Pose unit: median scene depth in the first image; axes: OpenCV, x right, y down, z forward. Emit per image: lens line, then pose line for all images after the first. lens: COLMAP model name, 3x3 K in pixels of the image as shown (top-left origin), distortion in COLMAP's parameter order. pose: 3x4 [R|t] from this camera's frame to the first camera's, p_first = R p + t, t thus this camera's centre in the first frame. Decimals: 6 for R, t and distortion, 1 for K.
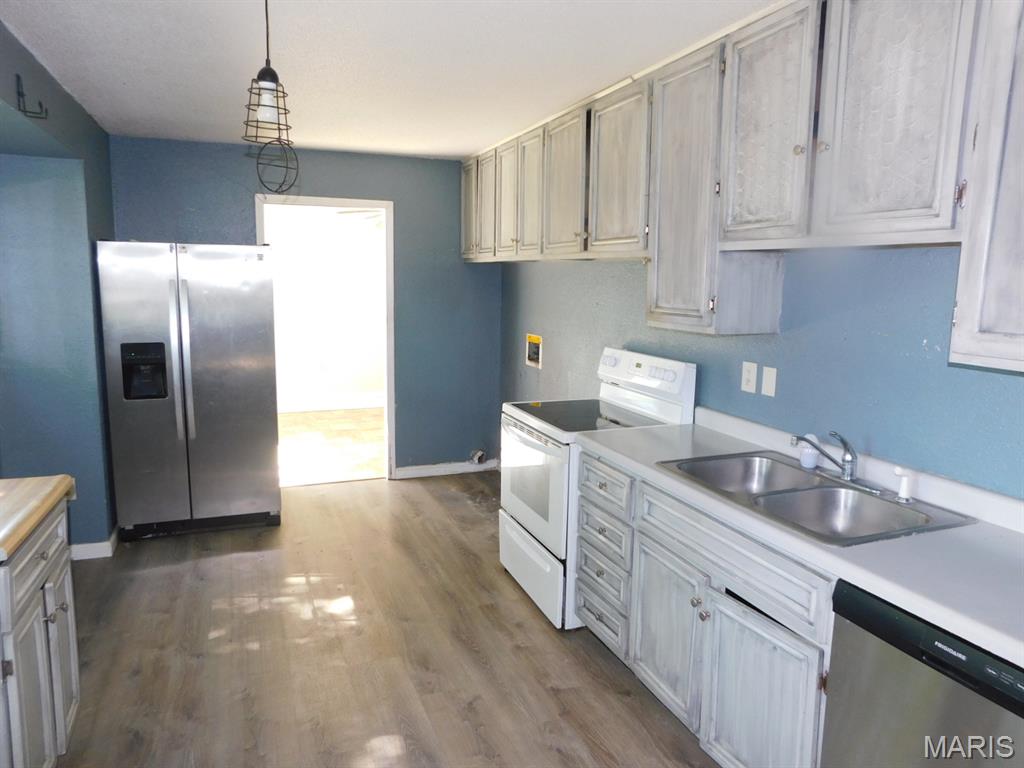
lens RADIAL K [[689.3, 0, 510.8], [0, 689.3, 381.5], [0, 0, 1]] dist [-0.025204, 0.037103]
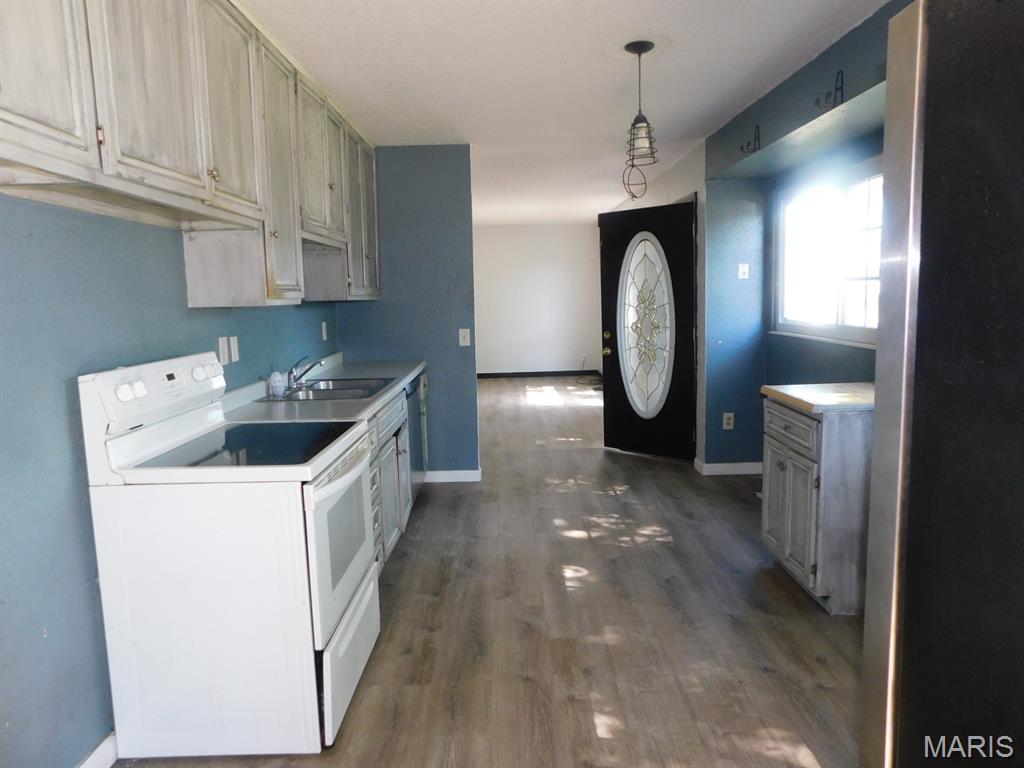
lens RADIAL K [[689.3, 0, 512.0], [0, 689.3, 381.4], [0, 0, 1]] dist [-0.025204, 0.037103]
pose [[-0.931923, -0.034574, 0.361005, -0.483078], [0.067720, 0.961346, 0.266887, -0.229631], [-0.356278, 0.273165, -0.893559, 1.915007]]
